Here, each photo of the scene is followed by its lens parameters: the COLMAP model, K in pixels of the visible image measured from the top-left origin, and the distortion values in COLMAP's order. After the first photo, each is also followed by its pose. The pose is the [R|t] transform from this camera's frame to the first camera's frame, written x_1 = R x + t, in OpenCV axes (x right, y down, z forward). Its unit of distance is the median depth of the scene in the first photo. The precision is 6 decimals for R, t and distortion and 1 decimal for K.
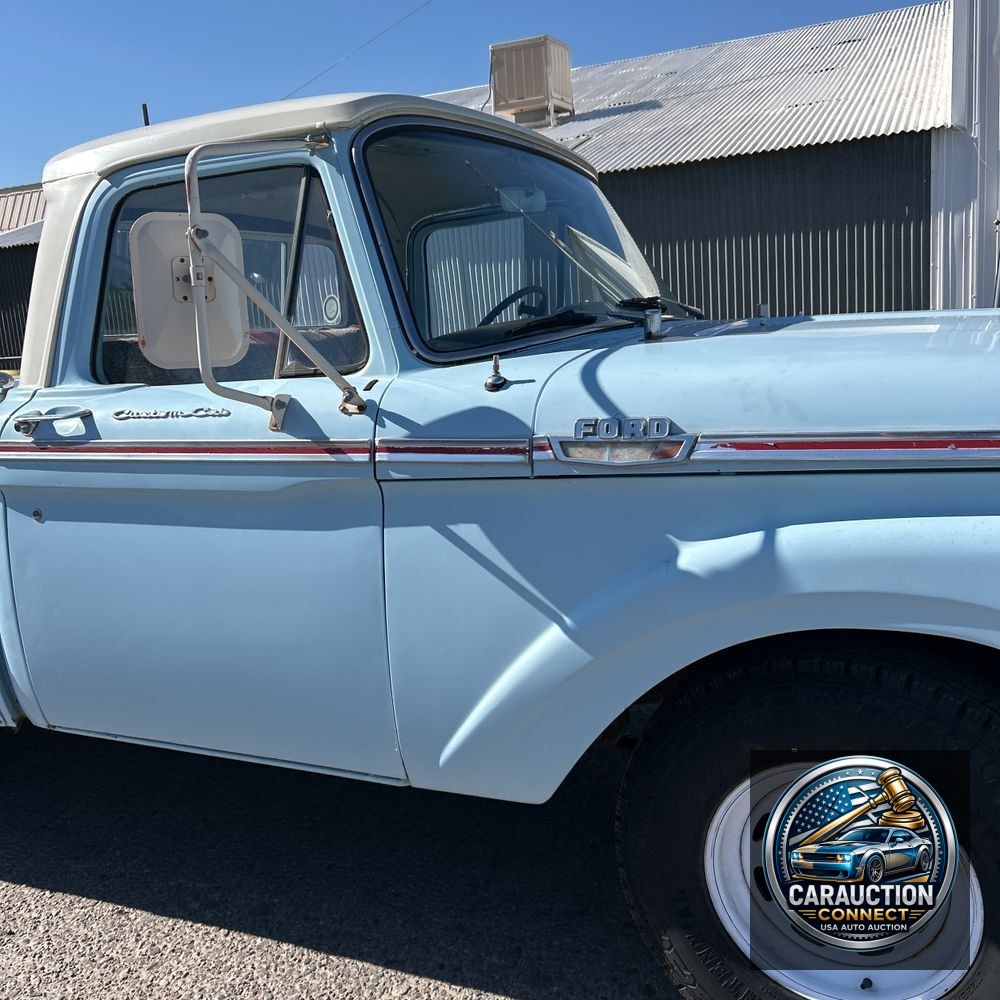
lens RADIAL K [[1016.2, 0, 496.6], [0, 1016.2, 483.1], [0, 0, 1]] dist [0.020039, 0.000000]
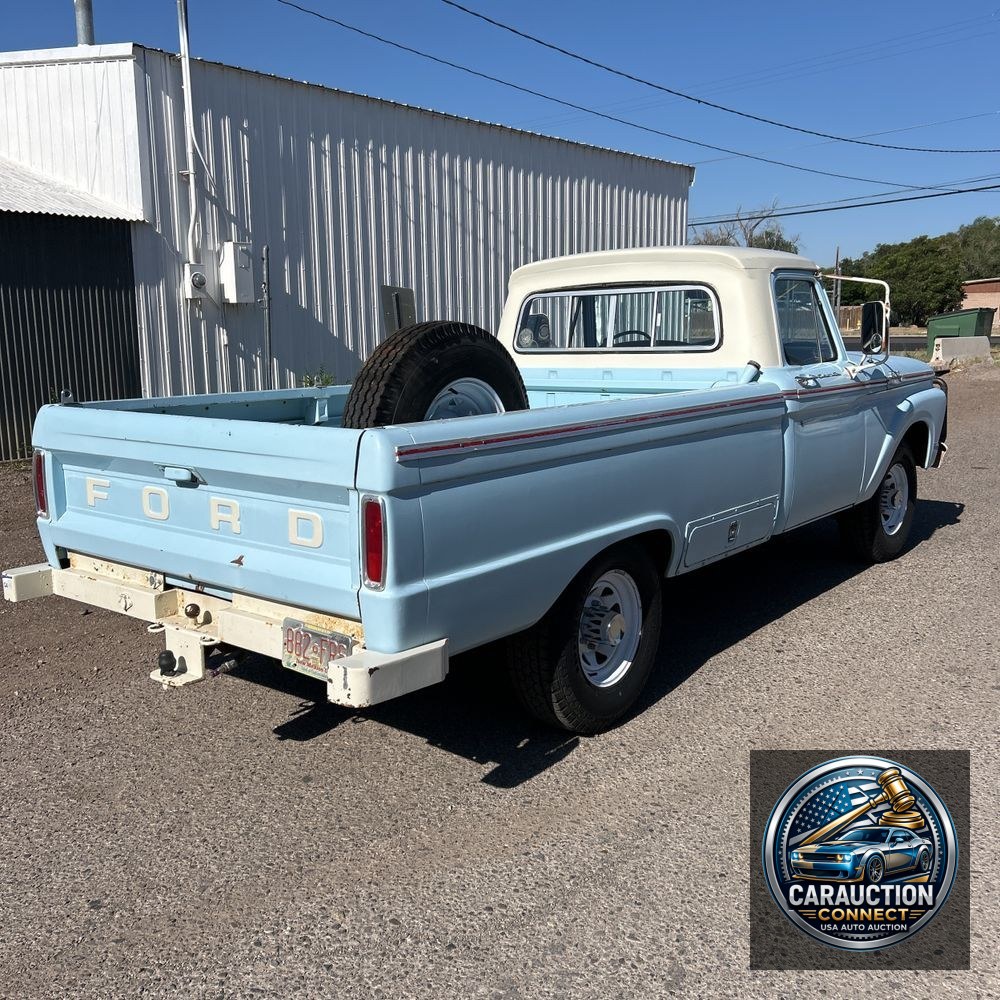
lens RADIAL K [[1016.2, 0, 476.0], [0, 1016.2, 509.7], [0, 0, 1]] dist [0.020039, 0.000000]
pose [[0.263434, -0.113243, 0.958008, -3.270014], [0.158274, 0.984702, 0.072876, -0.067280], [-0.951605, 0.132430, 0.277327, 1.288994]]
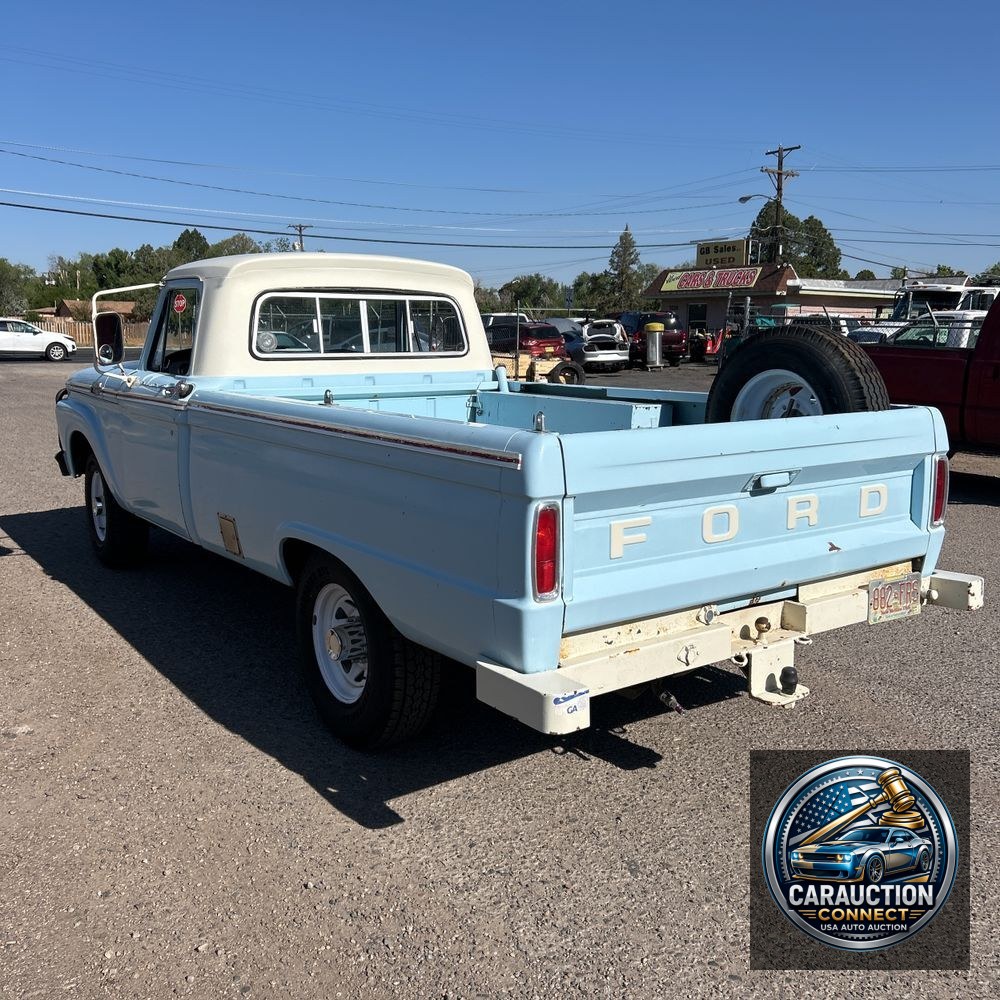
lens RADIAL K [[1016.2, 0, 503.8], [0, 1016.2, 501.2], [0, 0, 1]] dist [0.020039, 0.000000]
pose [[-0.871895, -0.022148, 0.489192, -2.087160], [0.129157, 0.953203, 0.273354, -0.587448], [-0.472353, 0.301519, -0.828232, 3.990707]]
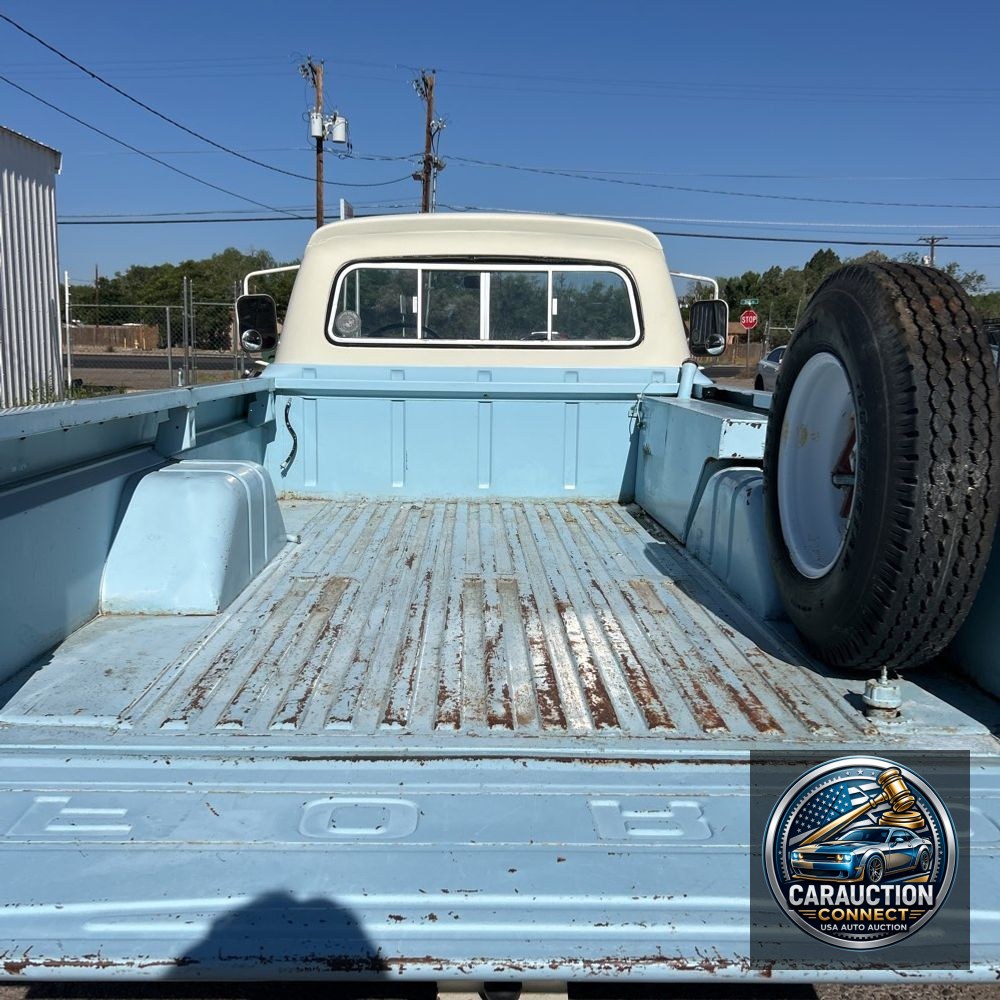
lens RADIAL K [[1016.2, 0, 490.7], [0, 1016.2, 506.7], [0, 0, 1]] dist [0.020039, 0.000000]
pose [[-0.435785, -0.084769, 0.896050, -2.373455], [0.158174, 0.972848, 0.168961, -0.270273], [-0.886043, 0.215362, -0.410545, 2.652605]]
